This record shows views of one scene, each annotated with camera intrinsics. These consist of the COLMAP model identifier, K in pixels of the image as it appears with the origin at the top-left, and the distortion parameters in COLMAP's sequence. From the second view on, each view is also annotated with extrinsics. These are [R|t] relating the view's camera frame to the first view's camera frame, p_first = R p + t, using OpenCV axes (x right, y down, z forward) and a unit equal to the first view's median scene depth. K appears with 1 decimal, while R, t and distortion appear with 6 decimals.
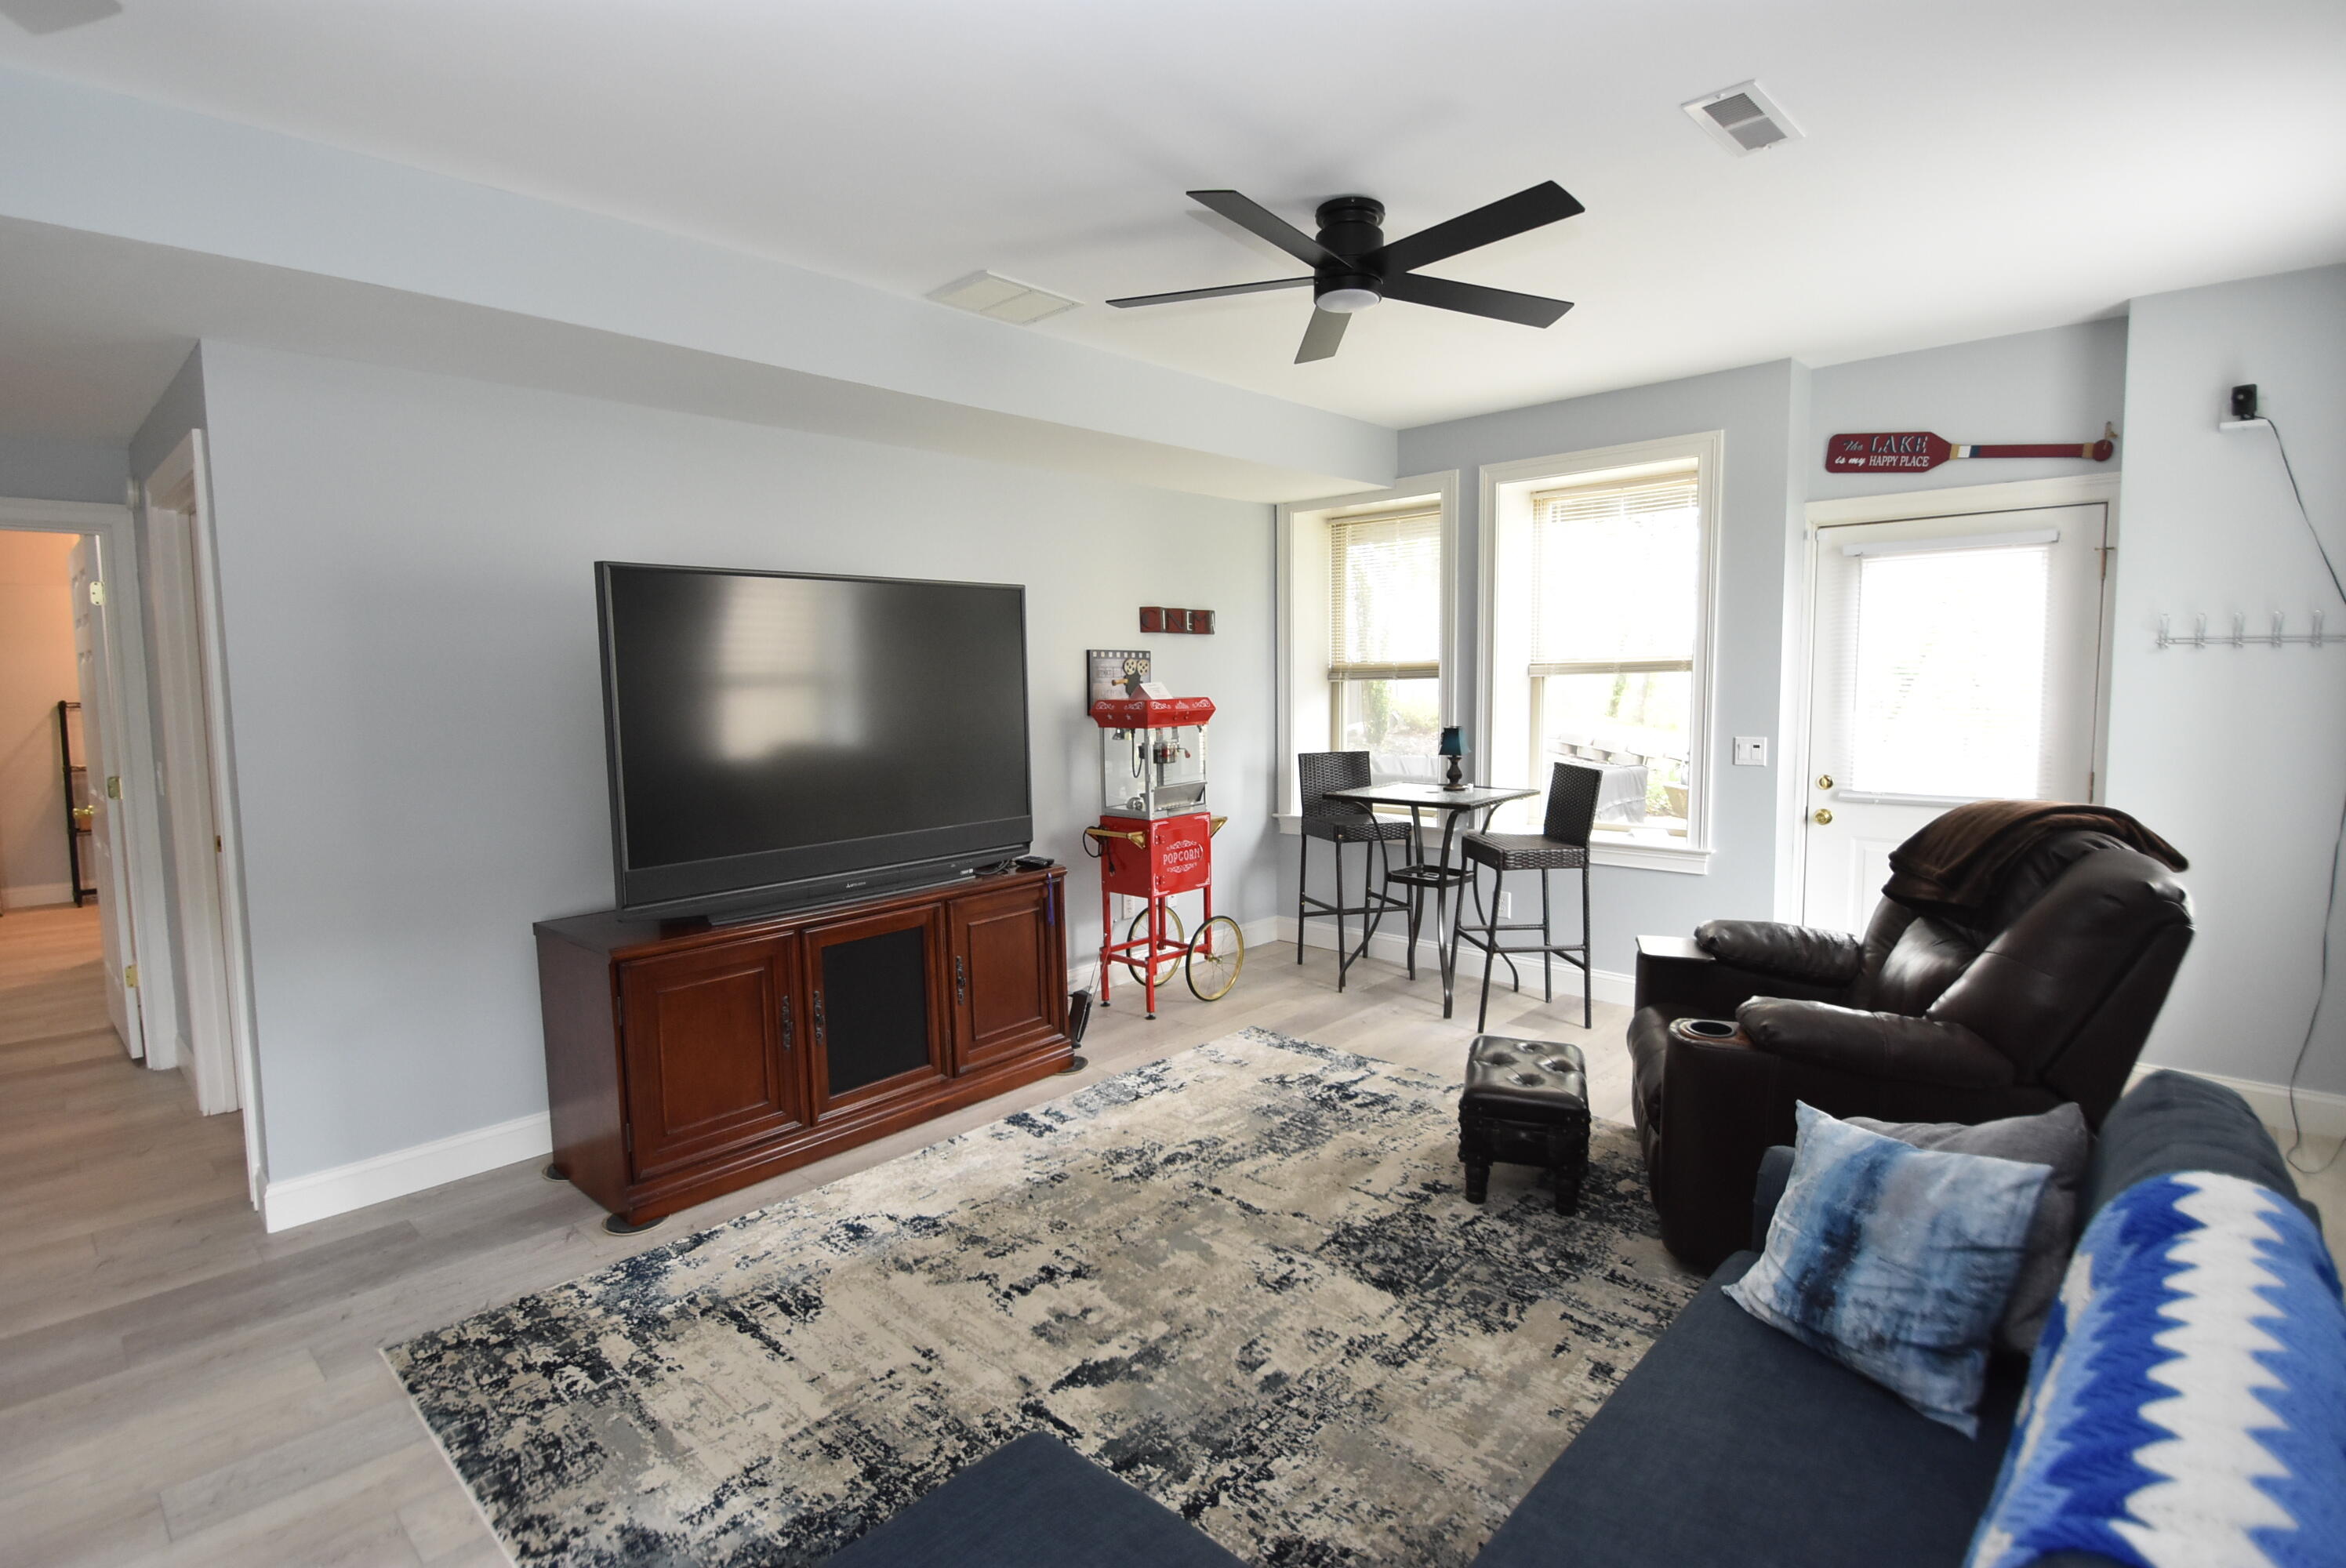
lens RADIAL K [[1137.0, 0, 1122.9], [0, 1137.0, 781.9], [0, 0, 1]] dist [-0.014309, -0.001604]
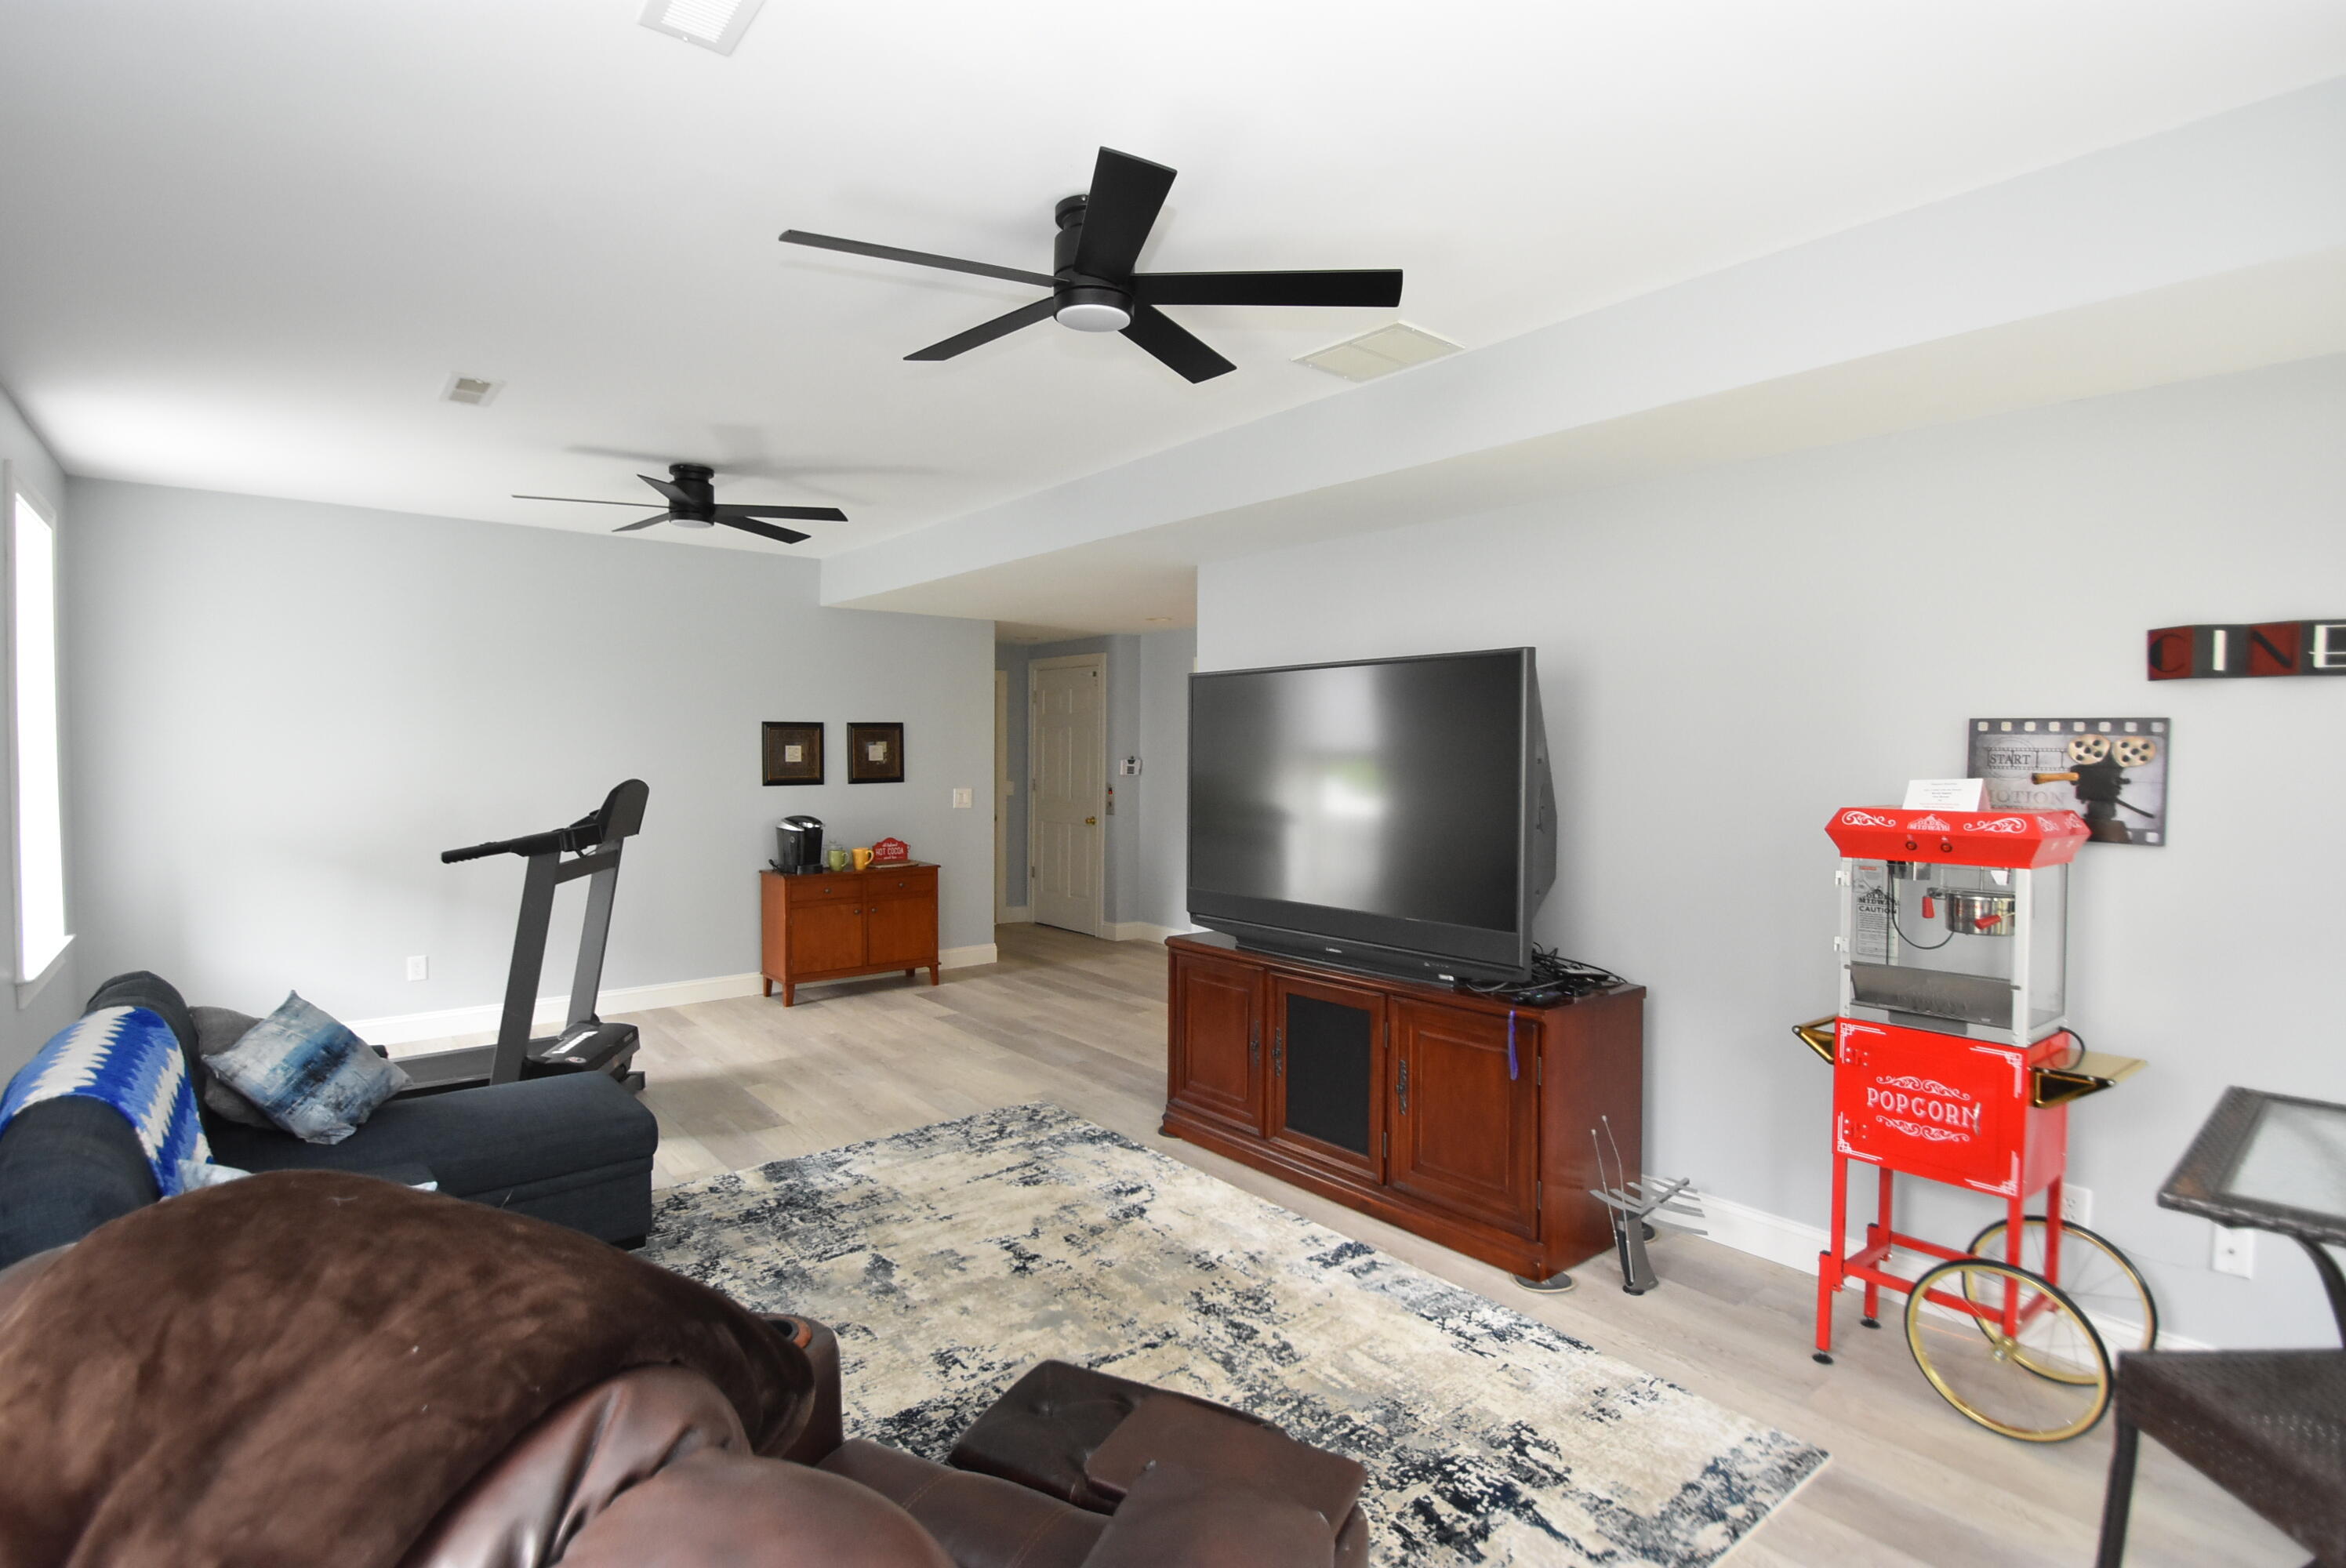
lens RADIAL K [[1137.0, 0, 1169.4], [0, 1137.0, 789.7], [0, 0, 1]] dist [-0.014309, -0.001604]
pose [[-0.125470, 0.050364, -0.990818, 0.960131], [-0.094199, 0.993594, 0.062434, -0.128858], [0.987615, 0.101168, -0.119922, 1.109017]]
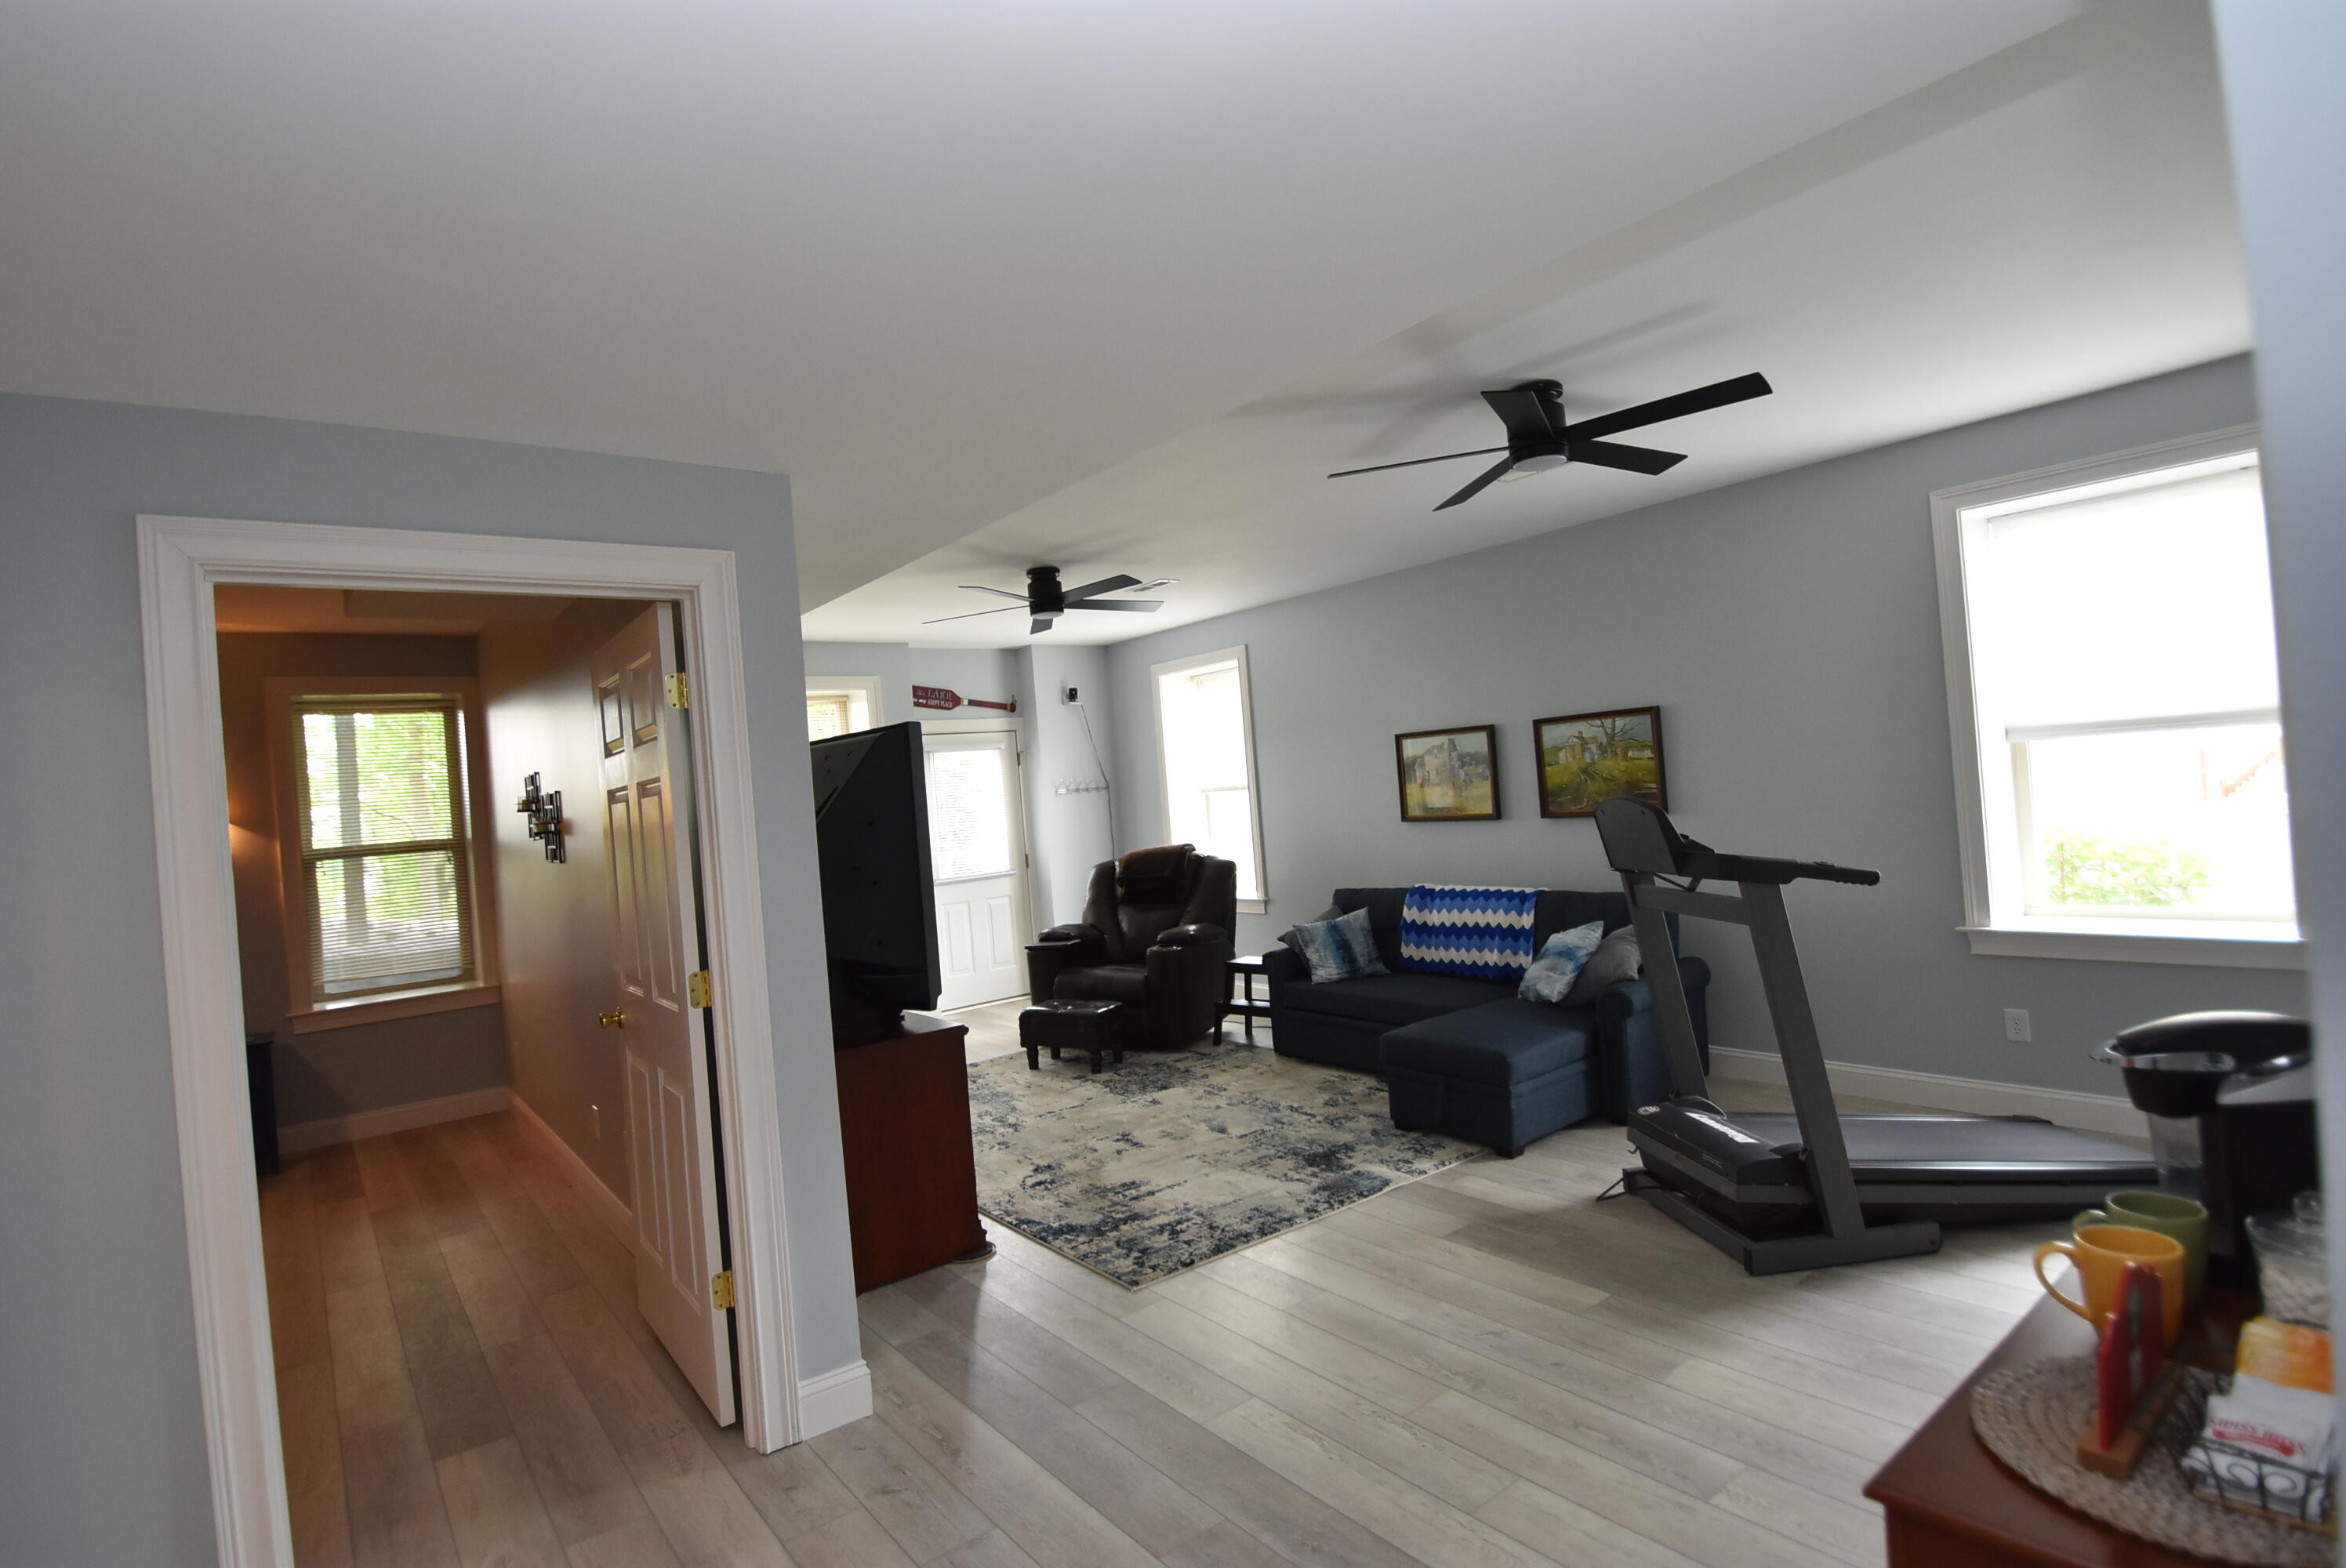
lens RADIAL K [[1137.0, 0, 1169.9], [0, 1137.0, 770.2], [0, 0, 1]] dist [-0.014309, -0.001604]
pose [[0.140091, 0.018222, 0.989971, -1.614133], [0.164982, 0.985424, -0.041485, -0.040694], [-0.976297, 0.169139, 0.135042, 0.530053]]
